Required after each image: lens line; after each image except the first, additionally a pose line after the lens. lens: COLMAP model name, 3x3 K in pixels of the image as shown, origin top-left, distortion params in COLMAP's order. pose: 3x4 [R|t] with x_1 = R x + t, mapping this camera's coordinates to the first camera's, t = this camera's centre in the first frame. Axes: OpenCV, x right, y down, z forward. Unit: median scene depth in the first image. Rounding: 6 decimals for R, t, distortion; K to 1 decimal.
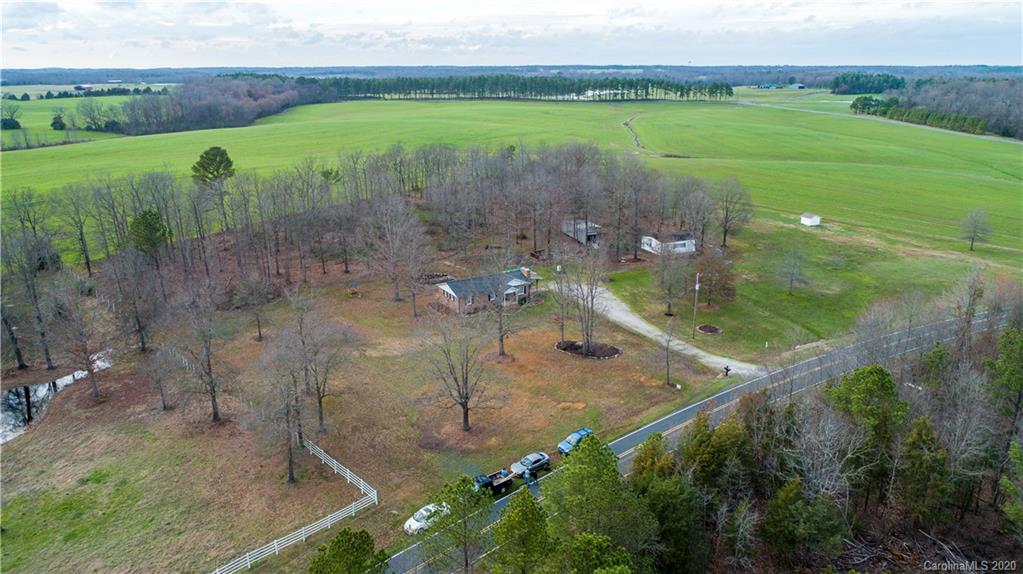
lens RADIAL K [[685.9, 0, 511.5], [0, 685.9, 287.0], [0, 0, 1]] dist [-0.004173, -0.000518]
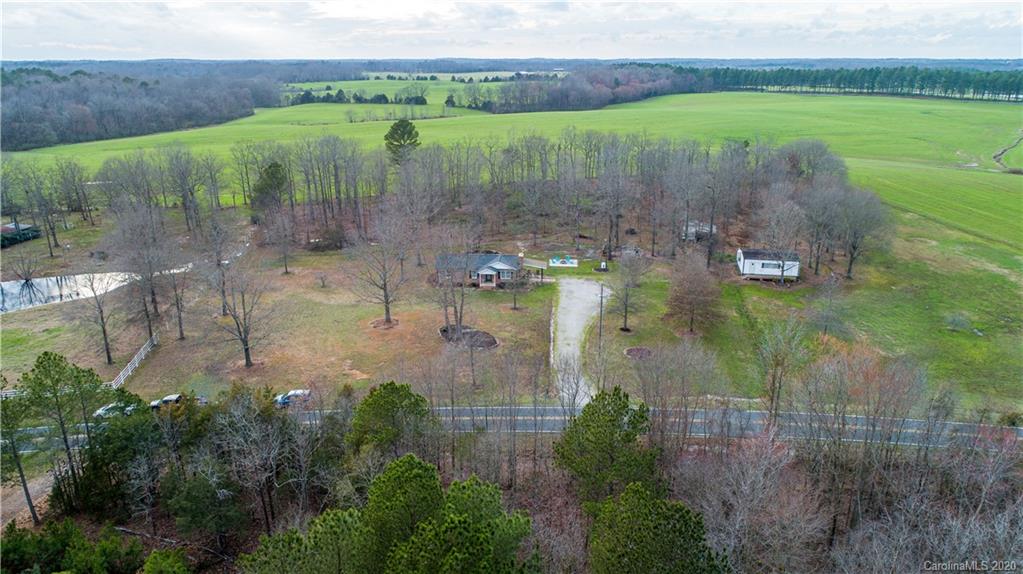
lens RADIAL K [[672.6, 0, 511.5], [0, 672.6, 287.0], [0, 0, 1]] dist [-0.021085, -0.000452]
pose [[0.821255, 0.184383, -0.539947, 0.145417], [-0.174617, 0.982159, 0.069801, -0.012381], [0.543184, 0.036960, 0.838800, 0.048914]]
